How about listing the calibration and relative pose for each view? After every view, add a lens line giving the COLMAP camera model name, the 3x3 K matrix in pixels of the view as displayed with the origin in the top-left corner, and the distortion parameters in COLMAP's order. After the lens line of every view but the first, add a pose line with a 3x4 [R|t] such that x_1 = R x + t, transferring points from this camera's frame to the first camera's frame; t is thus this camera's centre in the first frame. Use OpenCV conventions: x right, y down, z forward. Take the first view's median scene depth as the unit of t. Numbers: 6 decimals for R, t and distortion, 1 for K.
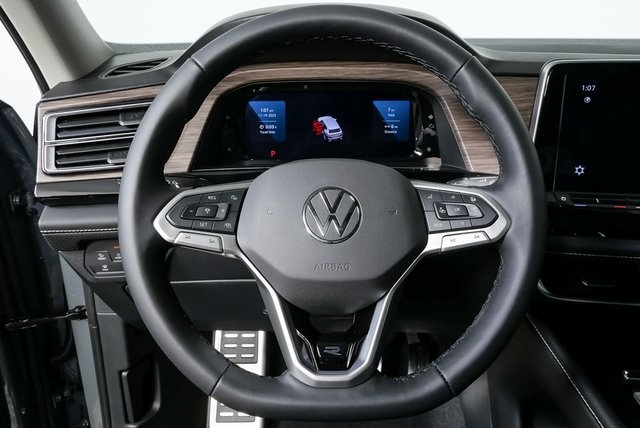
lens RADIAL K [[478.3, 0, 323.9], [0, 478.3, 212.5], [0, 0, 1]] dist [-0.040472, -0.000533]
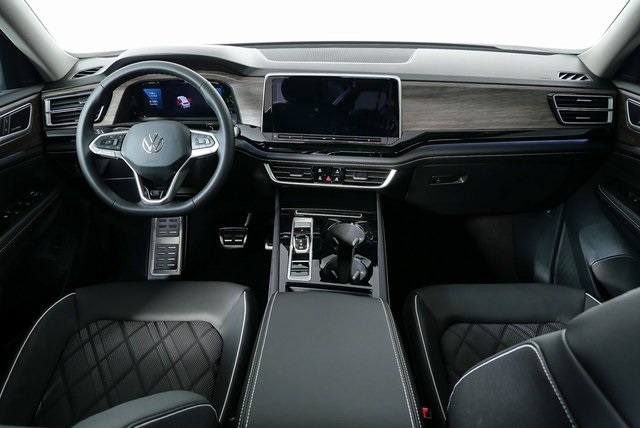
lens RADIAL K [[478.3, 0, 323.9], [0, 478.3, 212.5], [0, 0, 1]] dist [-0.040472, -0.000533]
pose [[0.999960, -0.003229, 0.008301, 0.922352], [0.002145, 0.991854, 0.127360, 0.052379], [-0.008645, -0.127337, 0.991822, -1.676445]]
